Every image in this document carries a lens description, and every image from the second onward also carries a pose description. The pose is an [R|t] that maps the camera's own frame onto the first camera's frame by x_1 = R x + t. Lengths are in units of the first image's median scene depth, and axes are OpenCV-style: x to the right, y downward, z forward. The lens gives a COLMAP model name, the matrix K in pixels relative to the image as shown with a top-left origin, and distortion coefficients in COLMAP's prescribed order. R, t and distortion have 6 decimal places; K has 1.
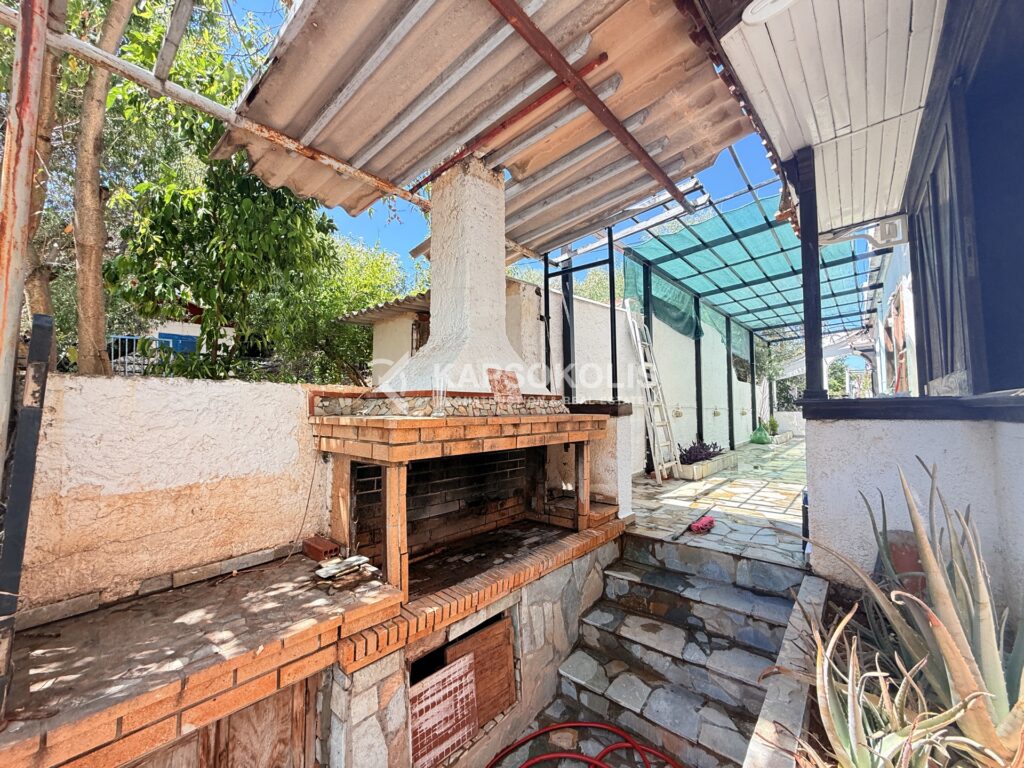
lens RADIAL K [[416.6, 0, 498.0], [0, 416.6, 383.5], [0, 0, 1]] dist [0.002576, 0.000263]
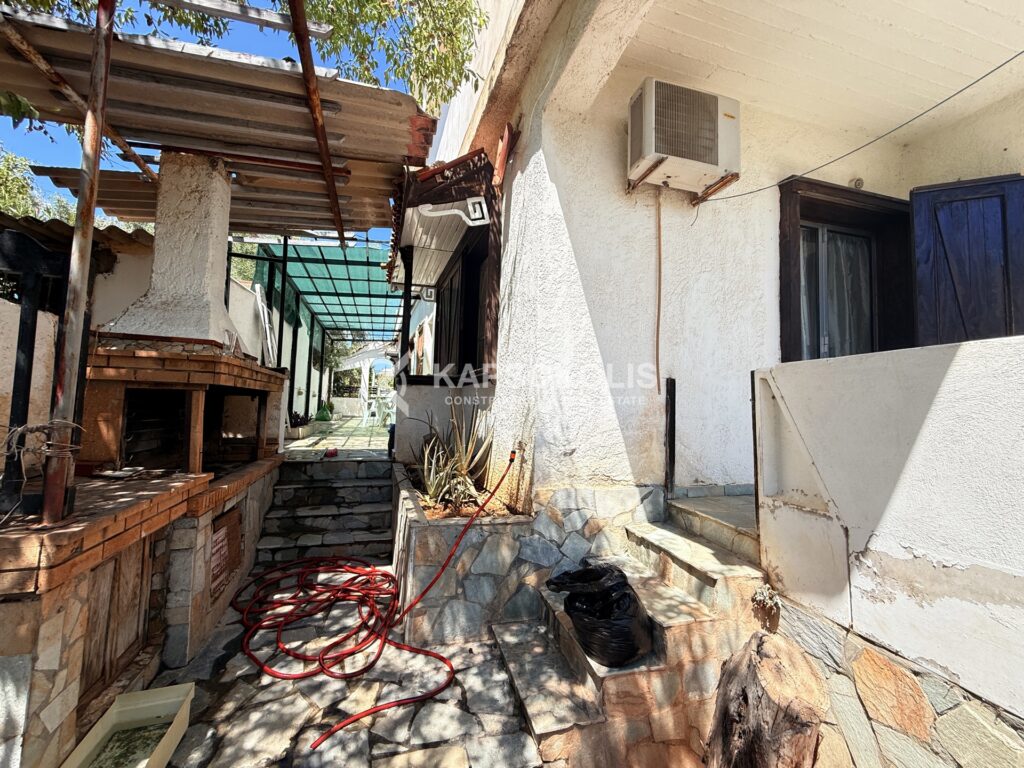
lens RADIAL K [[416.6, 0, 498.0], [0, 416.6, 383.5], [0, 0, 1]] dist [0.002576, 0.000263]
pose [[0.532459, 0.067456, 0.843764, -0.530790], [-0.085874, 0.995981, -0.025434, 0.074994], [-0.842089, -0.058915, 0.536112, -0.346019]]
